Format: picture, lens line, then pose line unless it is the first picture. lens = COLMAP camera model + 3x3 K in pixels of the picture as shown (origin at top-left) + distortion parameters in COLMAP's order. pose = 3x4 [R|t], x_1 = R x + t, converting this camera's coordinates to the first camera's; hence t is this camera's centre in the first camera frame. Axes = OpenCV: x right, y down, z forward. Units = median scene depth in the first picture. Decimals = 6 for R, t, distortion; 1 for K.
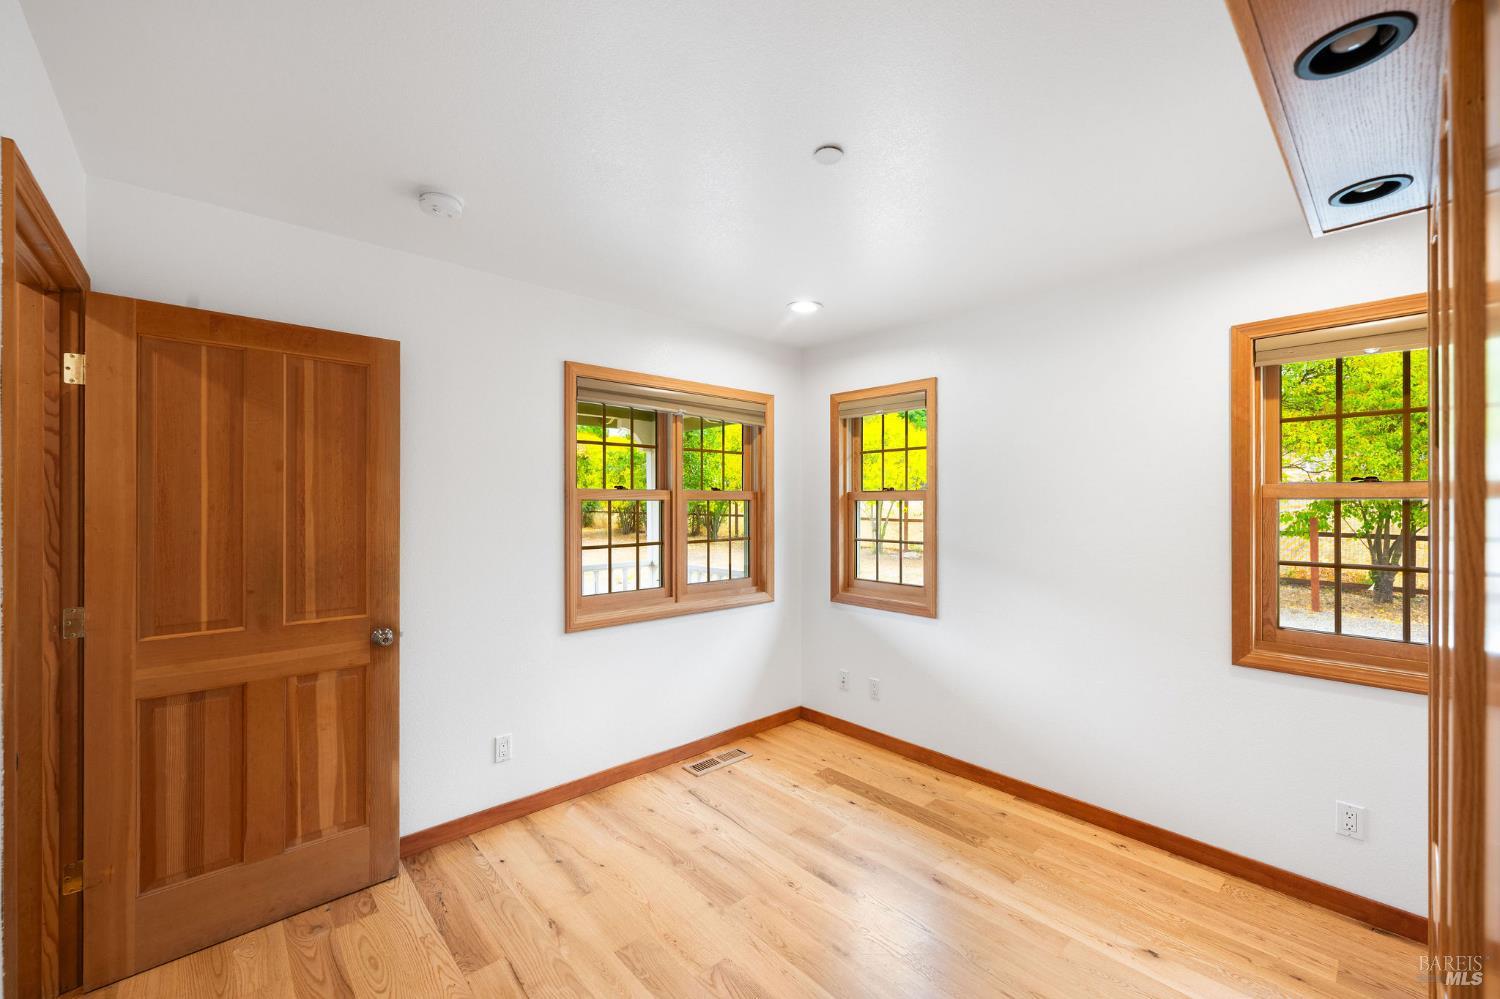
lens RADIAL K [[601.8, 0, 748.7], [0, 601.8, 499.0], [0, 0, 1]] dist [-0.000807, 0.000248]
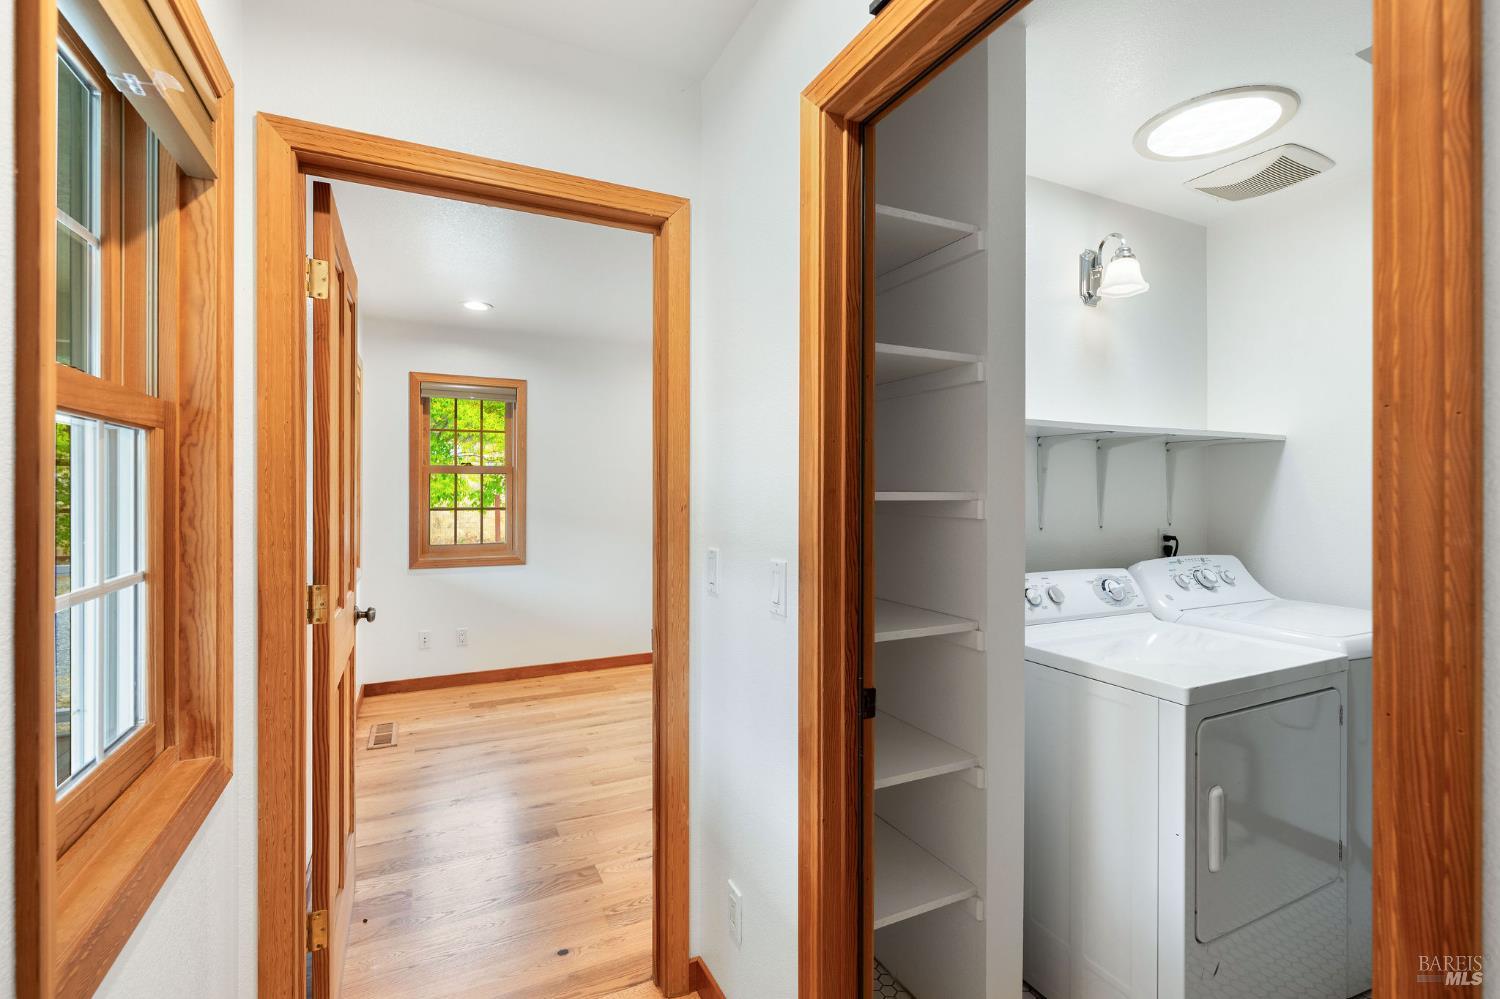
lens RADIAL K [[680.7, 0, 749.7], [0, 680.7, 493.4], [0, 0, 1]] dist [0.001052, 0.000039]
pose [[0.271545, -0.003424, 0.962420, -0.976190], [-0.007683, 0.999954, 0.005726, 0.030572], [-0.962395, -0.008949, 0.271507, 0.128296]]
